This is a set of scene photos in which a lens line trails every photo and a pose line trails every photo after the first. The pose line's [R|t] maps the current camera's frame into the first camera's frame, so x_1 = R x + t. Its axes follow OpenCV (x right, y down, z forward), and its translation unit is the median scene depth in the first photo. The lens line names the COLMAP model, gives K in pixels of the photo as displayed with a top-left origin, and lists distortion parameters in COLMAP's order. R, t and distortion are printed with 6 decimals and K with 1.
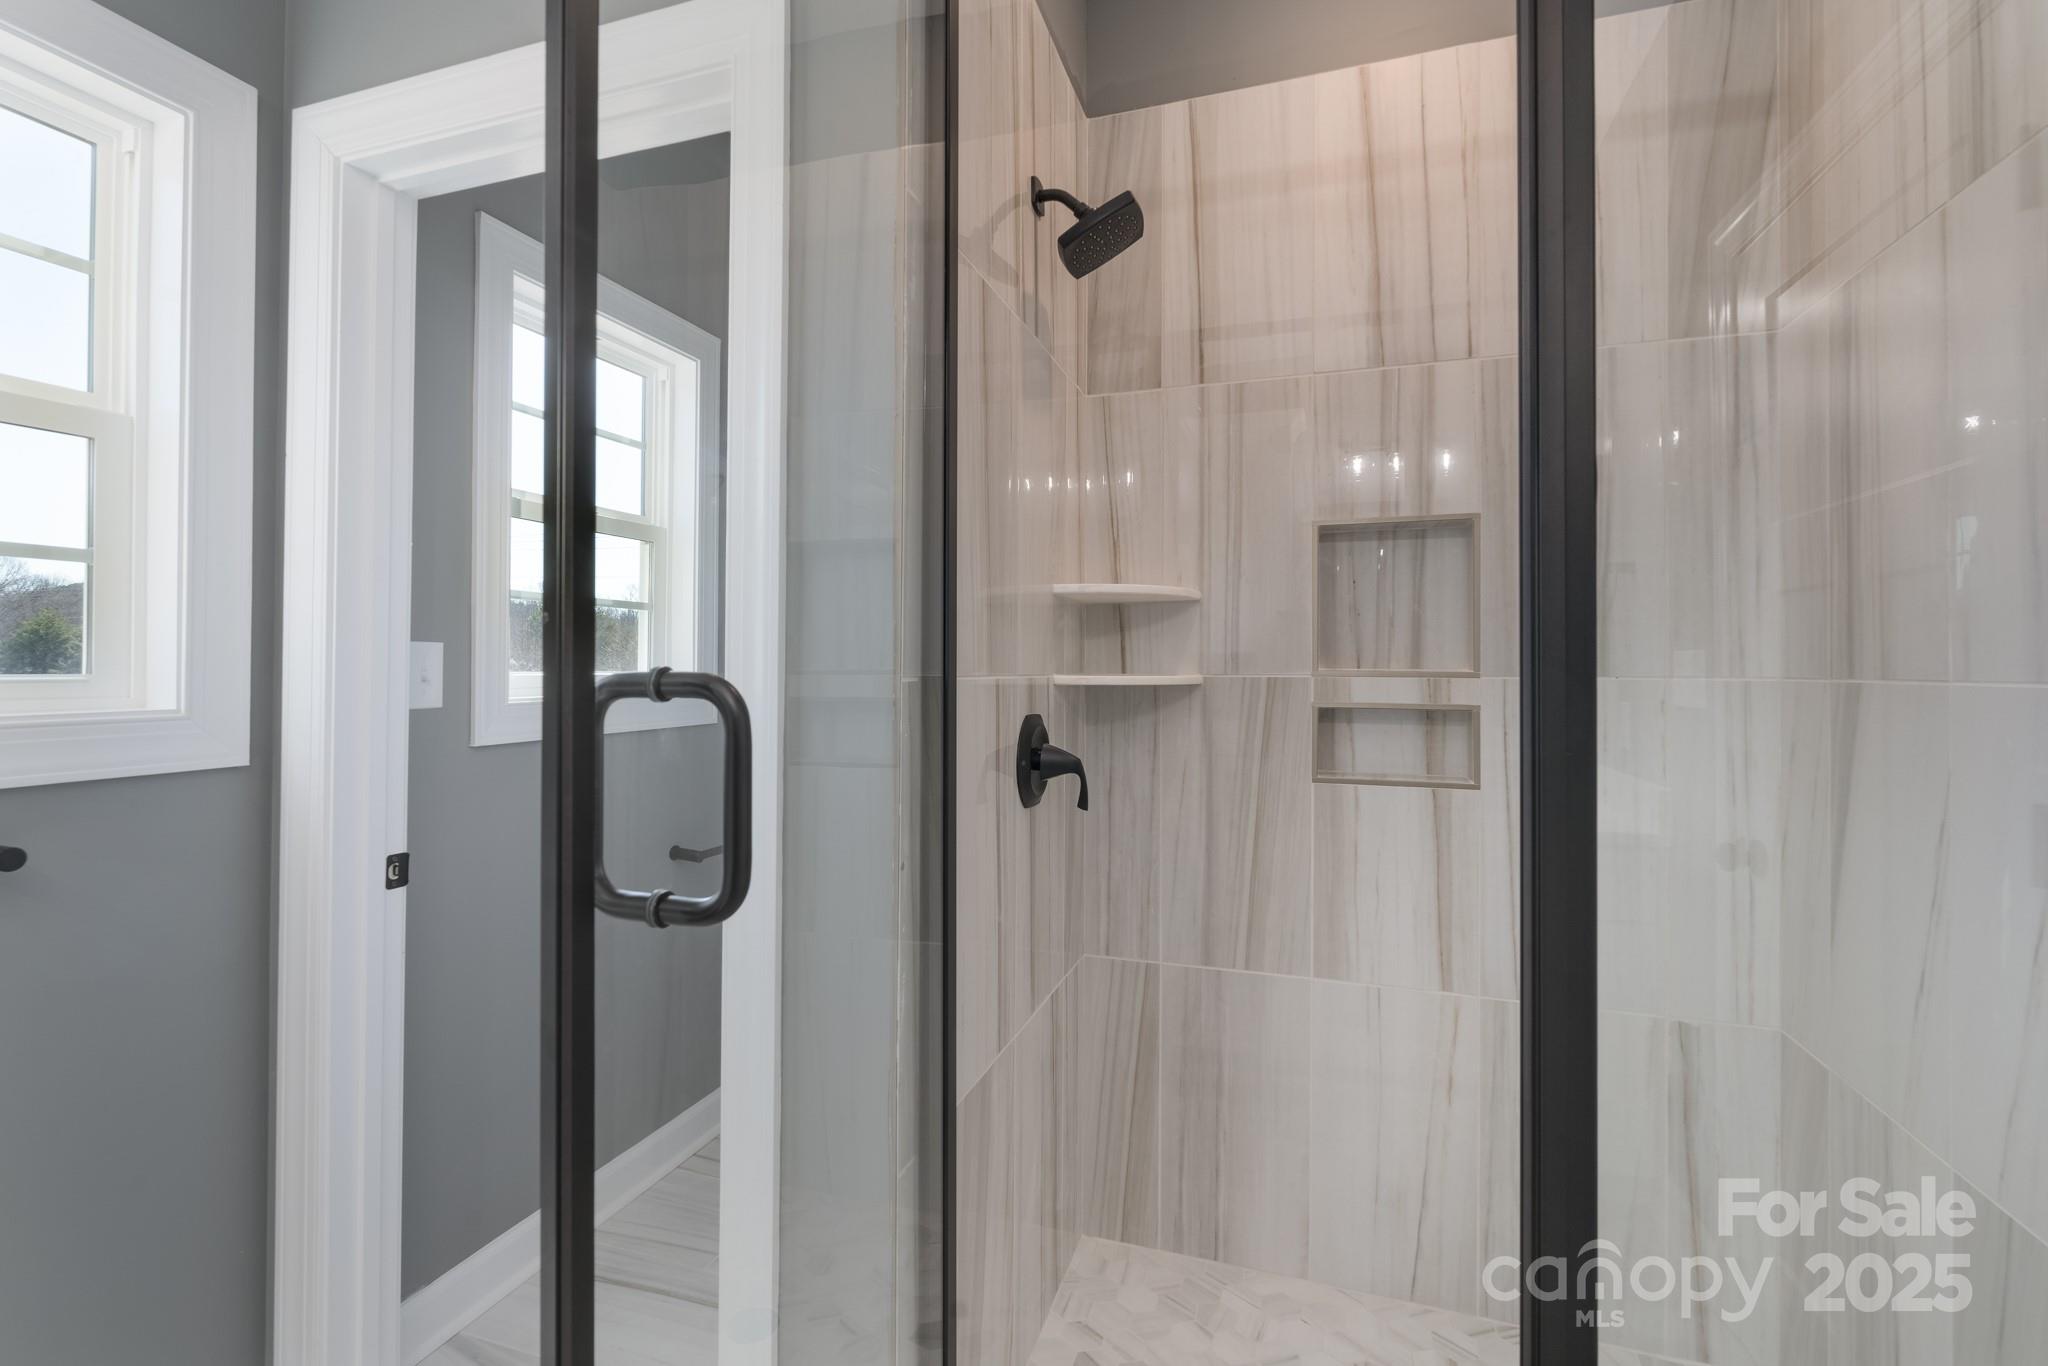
lens RADIAL K [[938.3, 0, 1024.4], [0, 938.3, 669.2], [0, 0, 1]] dist [0.001085, -0.000031]
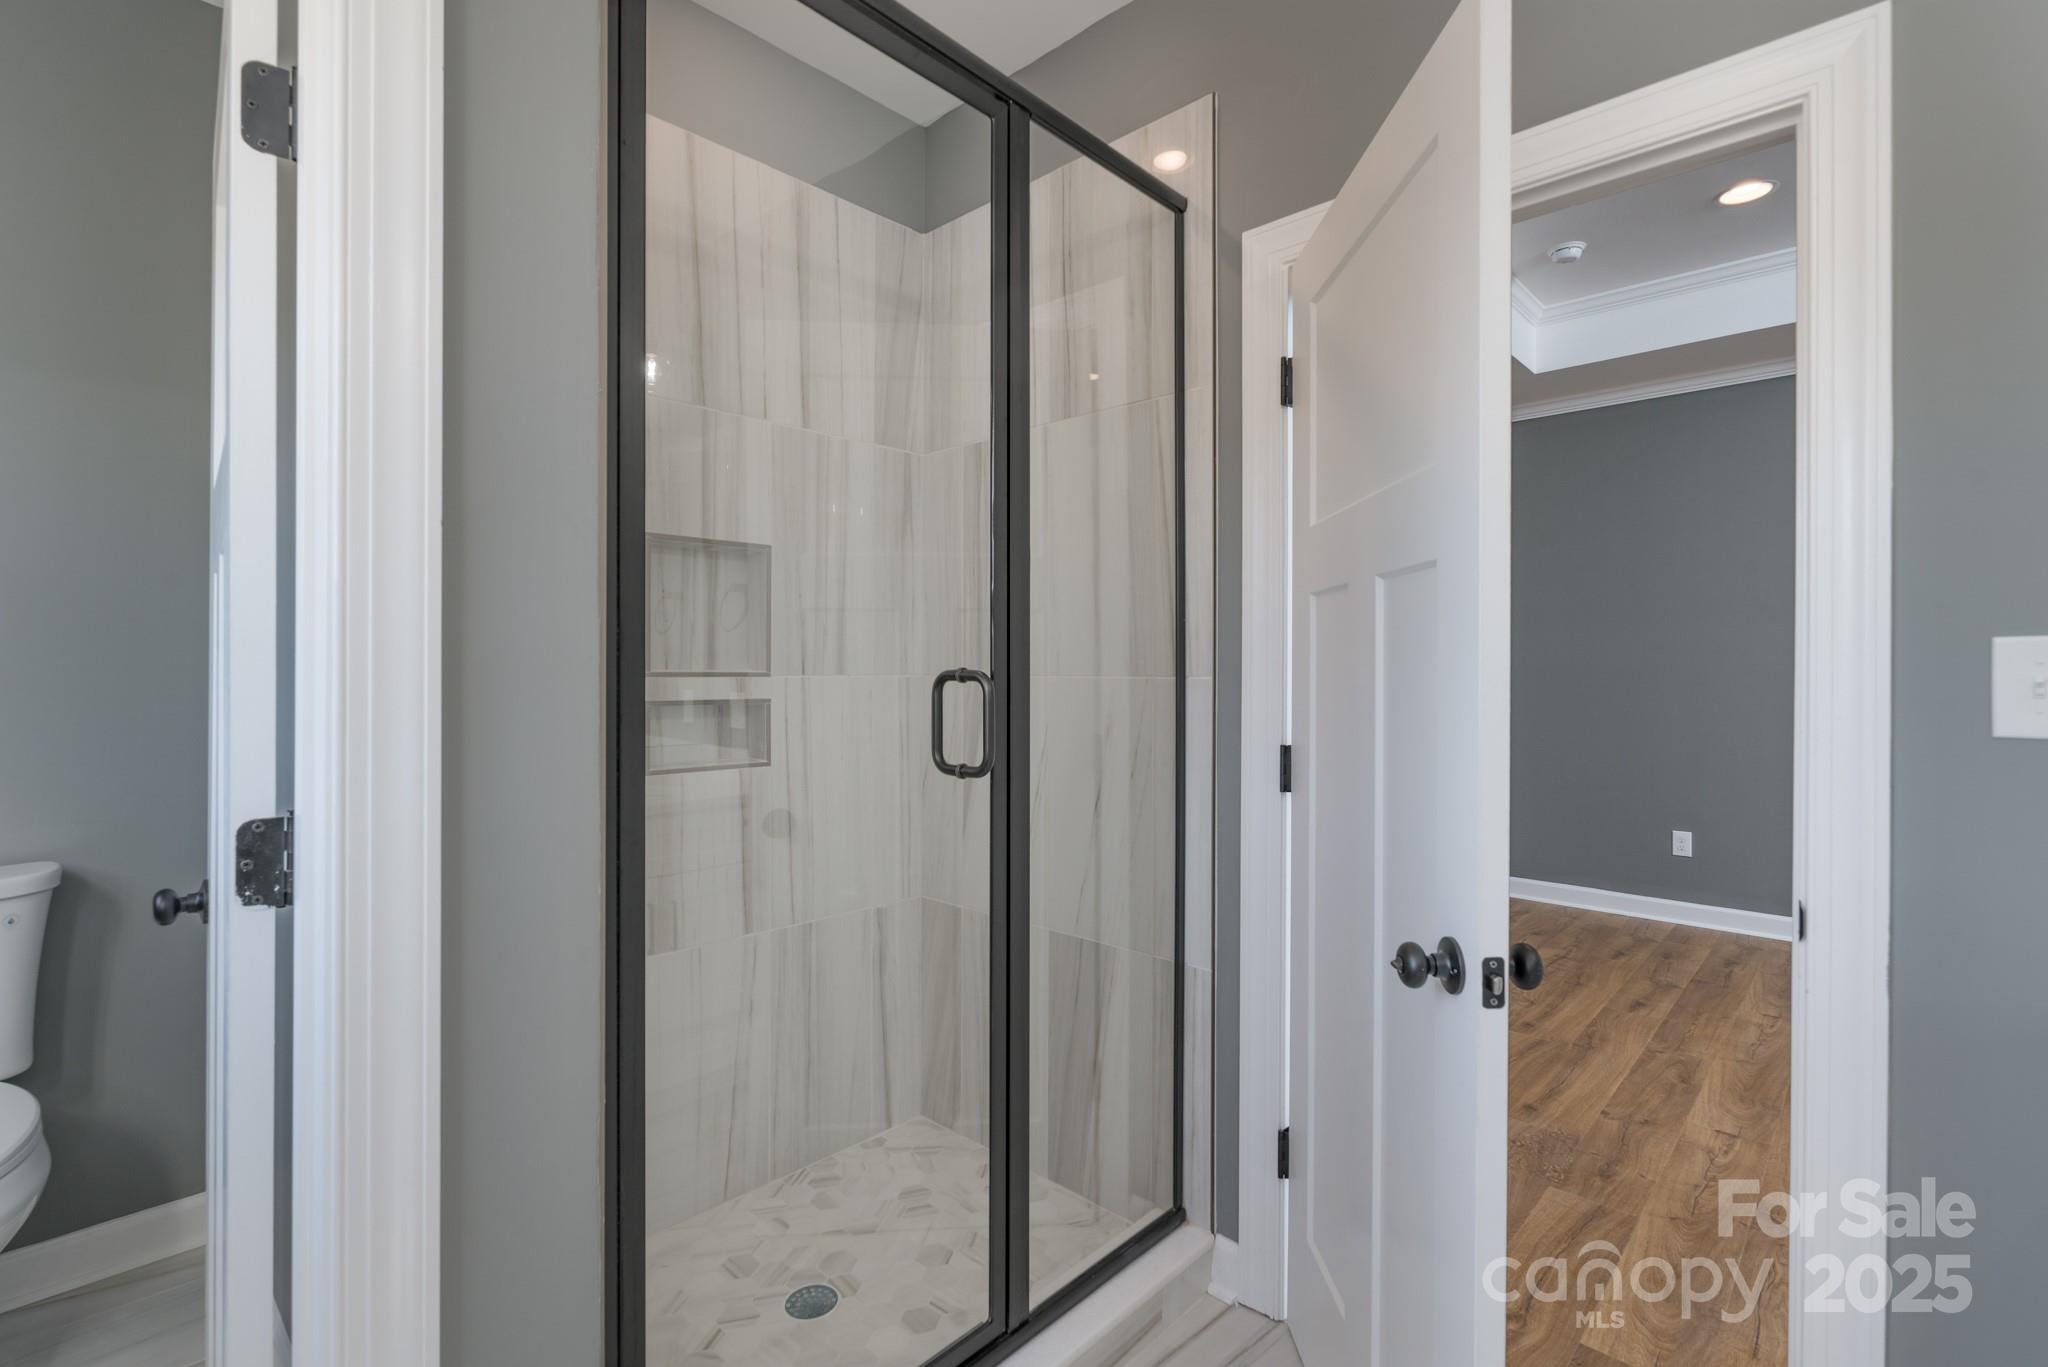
lens RADIAL K [[938.3, 0, 1023.2], [0, 938.3, 676.4], [0, 0, 1]] dist [0.001085, -0.000031]
pose [[0.418015, -0.007495, 0.908409, -0.481384], [-0.003987, 0.999941, 0.010085, -0.004999], [-0.908431, -0.007838, 0.417960, 0.157155]]
